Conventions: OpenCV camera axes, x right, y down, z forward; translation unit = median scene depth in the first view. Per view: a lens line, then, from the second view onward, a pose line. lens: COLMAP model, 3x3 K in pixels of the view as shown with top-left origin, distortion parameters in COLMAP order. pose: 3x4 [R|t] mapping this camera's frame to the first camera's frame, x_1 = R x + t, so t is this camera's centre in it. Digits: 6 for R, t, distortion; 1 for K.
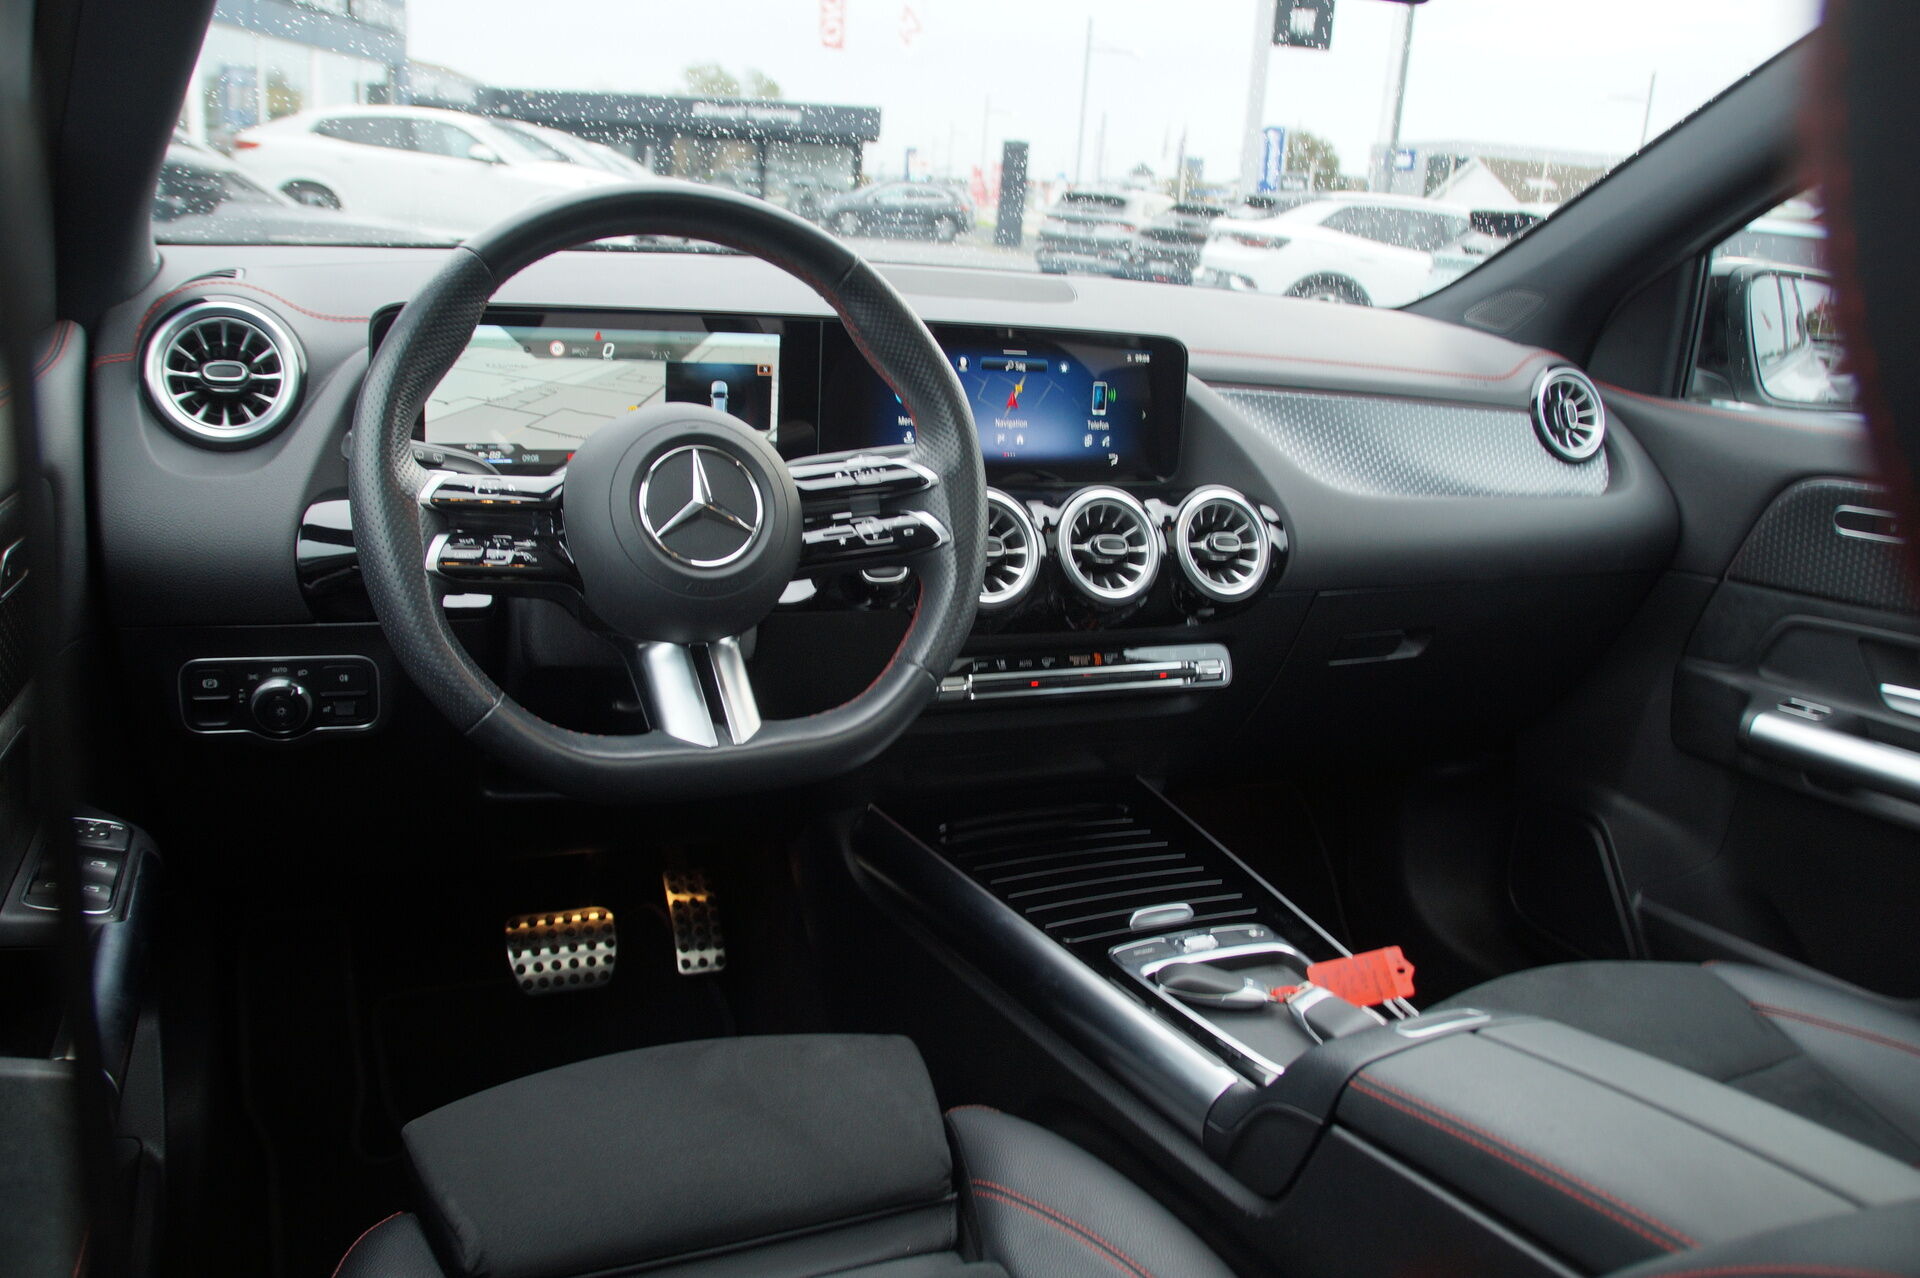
lens RADIAL K [[1617.4, 0, 960.0], [0, 1617.4, 639.0], [0, 0, 1]] dist [-0.007978, -0.000659]
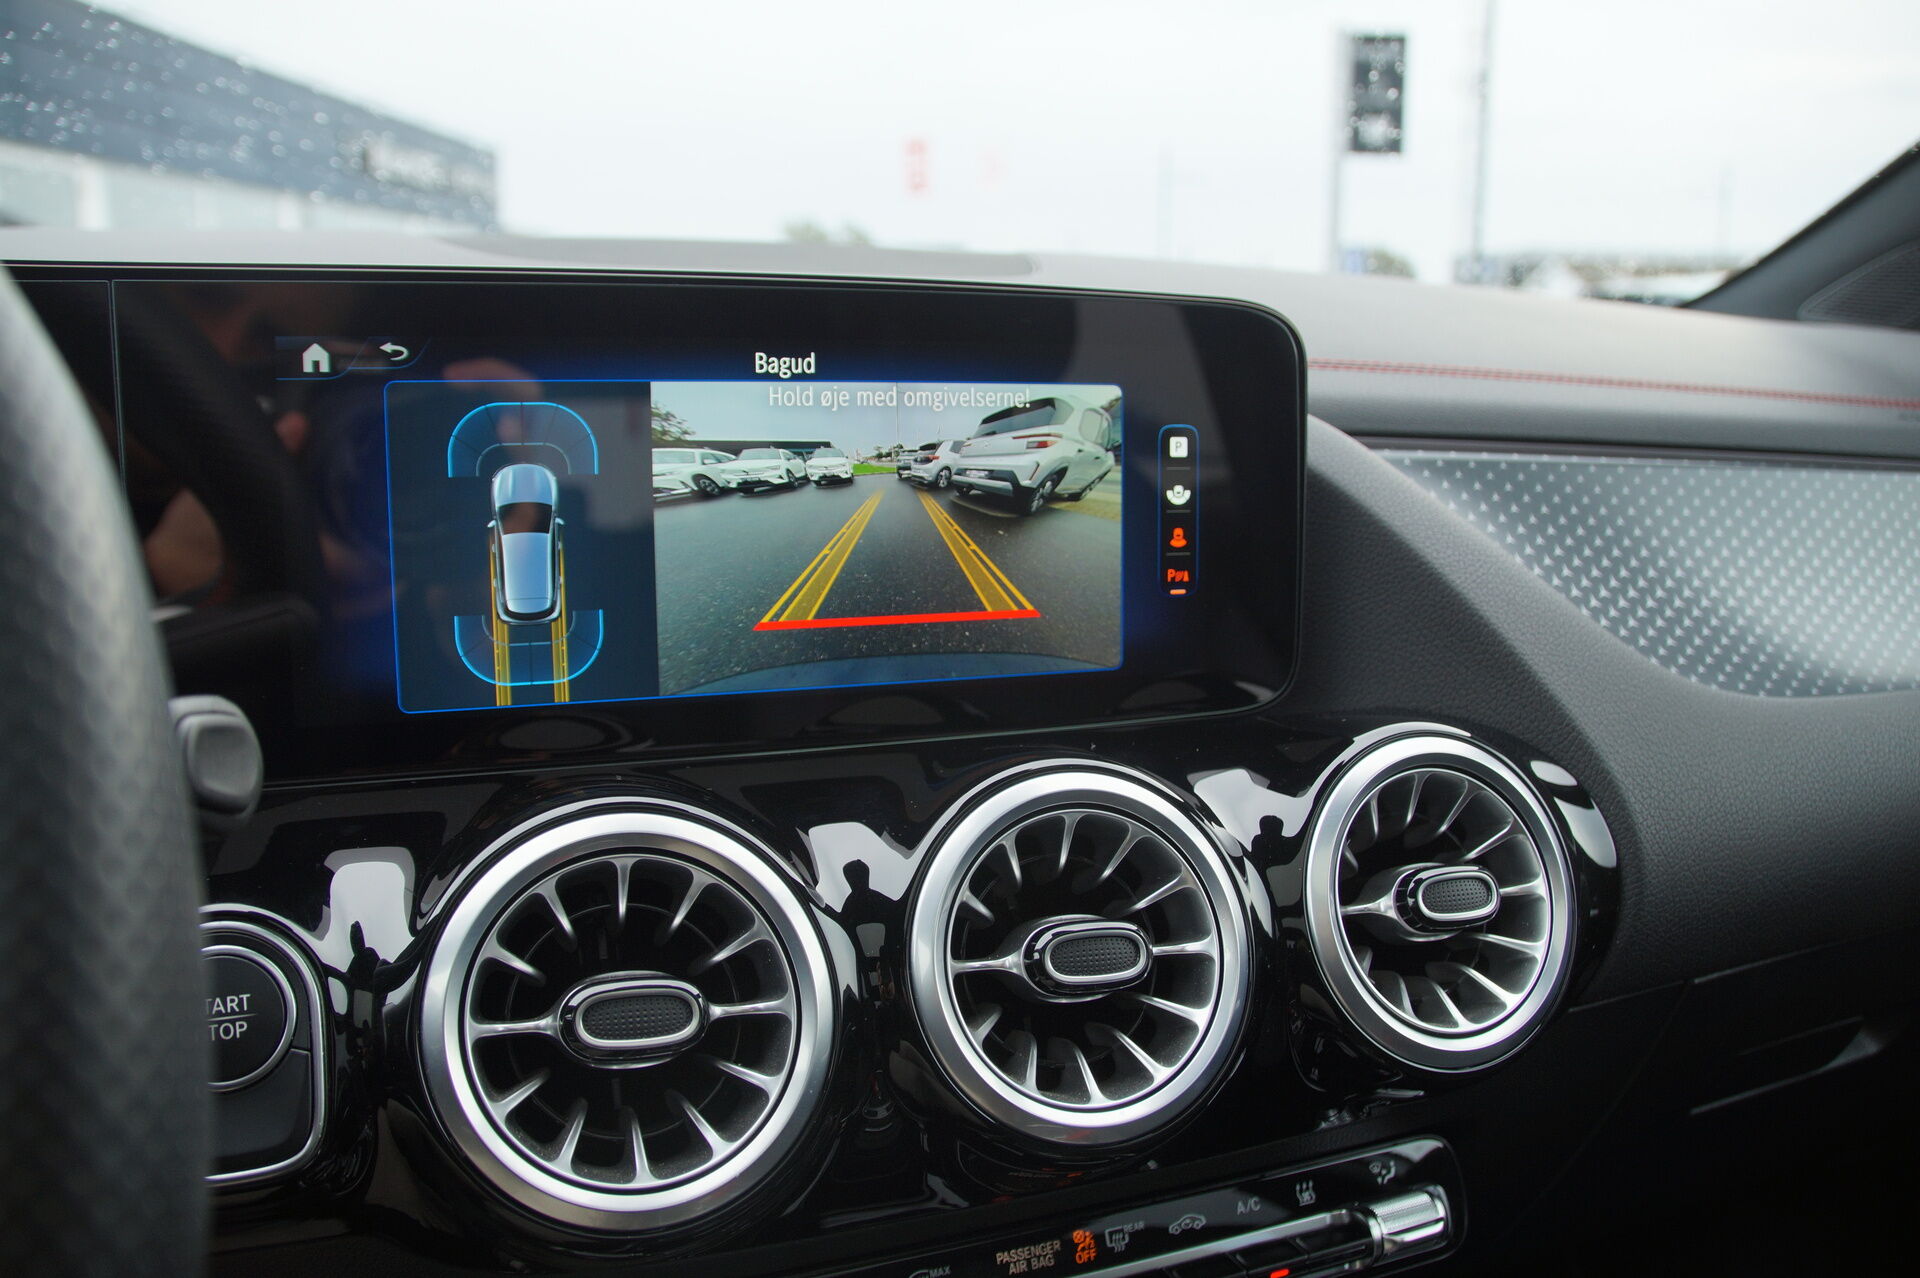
lens RADIAL K [[1617.4, 0, 960.0], [0, 1617.4, 639.0], [0, 0, 1]] dist [-0.007978, -0.000659]
pose [[0.996940, -0.041956, -0.065951, 0.087371], [0.037335, 0.996862, -0.069797, -0.092728], [0.068672, 0.067121, 0.995379, 0.658936]]
